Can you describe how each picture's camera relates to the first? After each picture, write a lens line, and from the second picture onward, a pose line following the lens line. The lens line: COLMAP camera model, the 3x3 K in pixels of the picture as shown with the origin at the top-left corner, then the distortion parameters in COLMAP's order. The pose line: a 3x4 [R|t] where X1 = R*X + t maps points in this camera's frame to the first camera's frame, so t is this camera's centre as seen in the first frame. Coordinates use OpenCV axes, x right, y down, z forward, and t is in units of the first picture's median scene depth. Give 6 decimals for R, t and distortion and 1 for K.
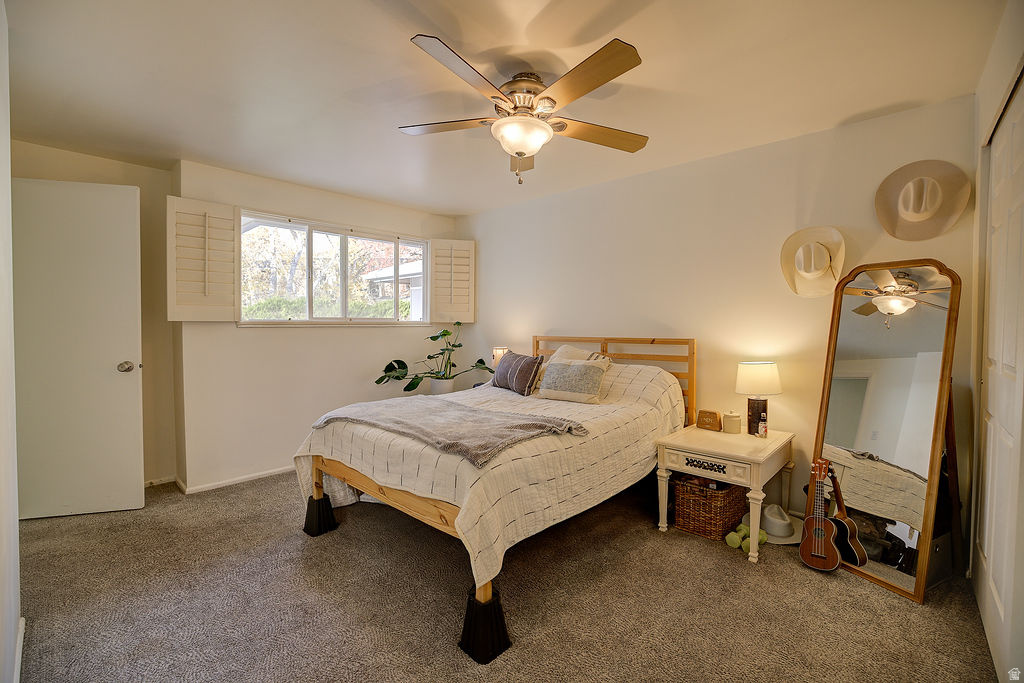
lens RADIAL K [[440.9, 0, 514.7], [0, 440.9, 337.6], [0, 0, 1]] dist [-0.039379, 0.011738]
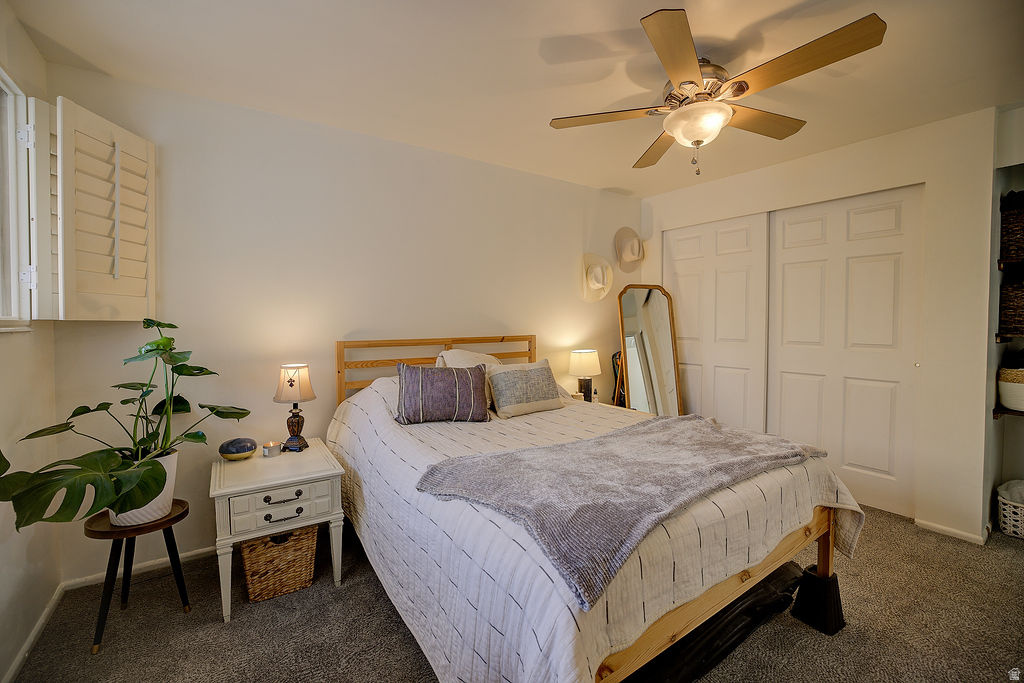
lens RADIAL K [[440.9, 0, 513.2], [0, 440.9, 333.5], [0, 0, 1]] dist [-0.039379, 0.011738]
pose [[0.195439, -0.027149, 0.980340, -0.667796], [0.037308, 0.999099, 0.020230, -0.024323], [-0.980006, 0.032620, 0.196275, 0.810591]]
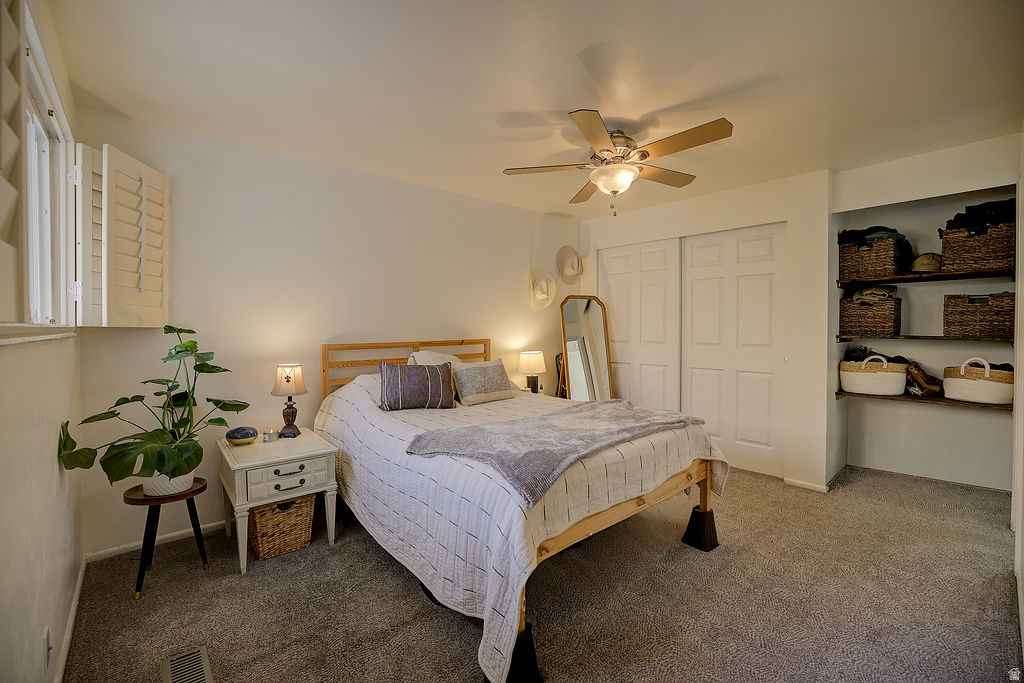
lens RADIAL K [[440.9, 0, 515.4], [0, 440.9, 335.0], [0, 0, 1]] dist [-0.039379, 0.011738]
pose [[0.077673, -0.018446, 0.996808, -0.846041], [0.040019, 0.999081, 0.015370, -0.024130], [-0.996175, 0.038698, 0.078340, 0.798348]]
